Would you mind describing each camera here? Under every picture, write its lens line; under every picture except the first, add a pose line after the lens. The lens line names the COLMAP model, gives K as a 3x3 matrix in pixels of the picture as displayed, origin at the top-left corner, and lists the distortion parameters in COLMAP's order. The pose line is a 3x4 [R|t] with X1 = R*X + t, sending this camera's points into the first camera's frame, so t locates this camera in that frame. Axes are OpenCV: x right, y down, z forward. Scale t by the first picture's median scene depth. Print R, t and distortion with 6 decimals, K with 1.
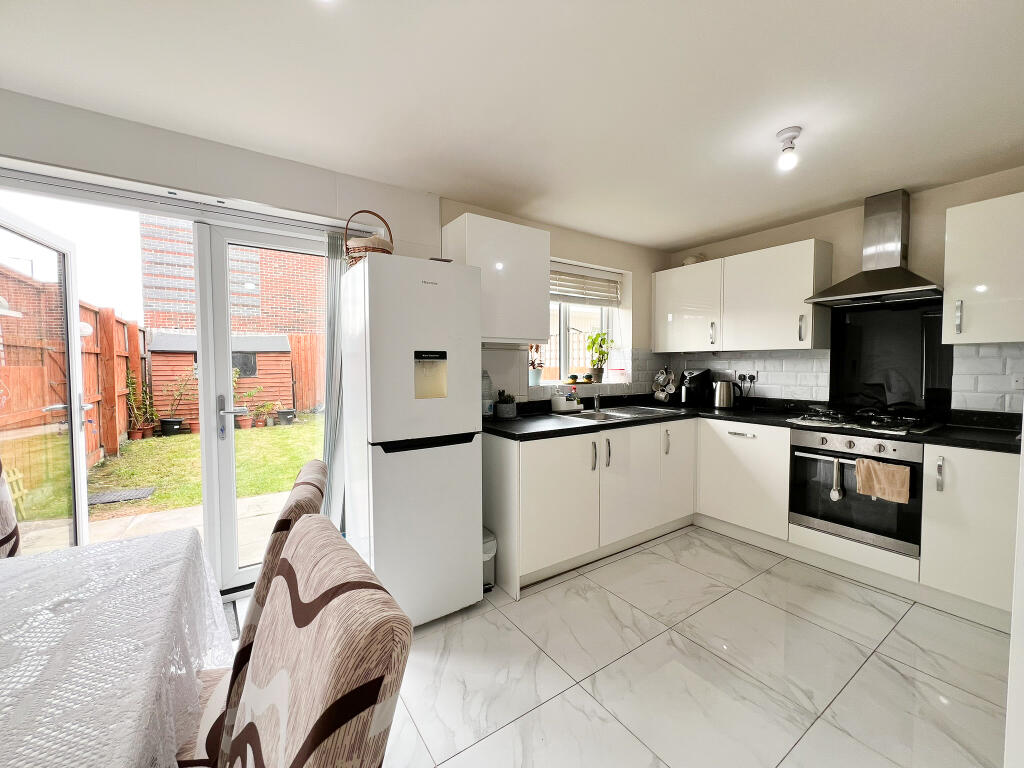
lens RADIAL K [[409.0, 0, 512.0], [0, 409.0, 384.0], [0, 0, 1]] dist [-0.000370, -0.000088]
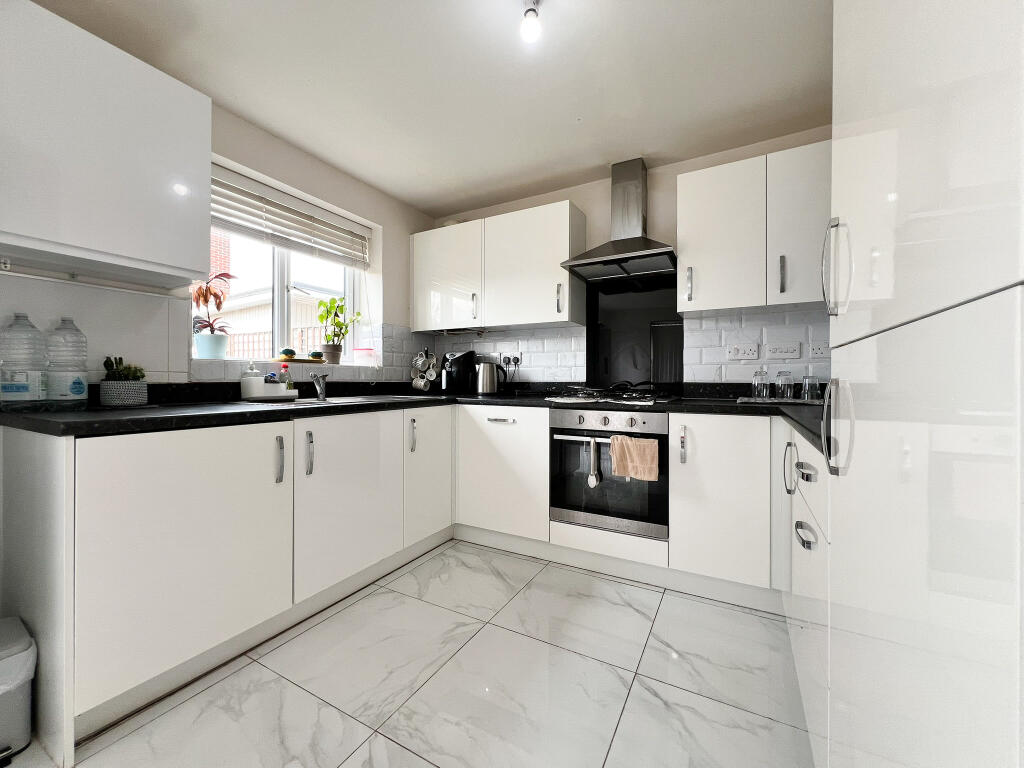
lens RADIAL K [[409.0, 0, 512.0], [0, 409.0, 384.0], [0, 0, 1]] dist [-0.000370, -0.000088]
pose [[0.891059, 0.001940, 0.453883, 0.205545], [0.015412, 0.999285, -0.034528, 0.078998], [-0.453625, 0.037762, 0.890392, 0.251094]]
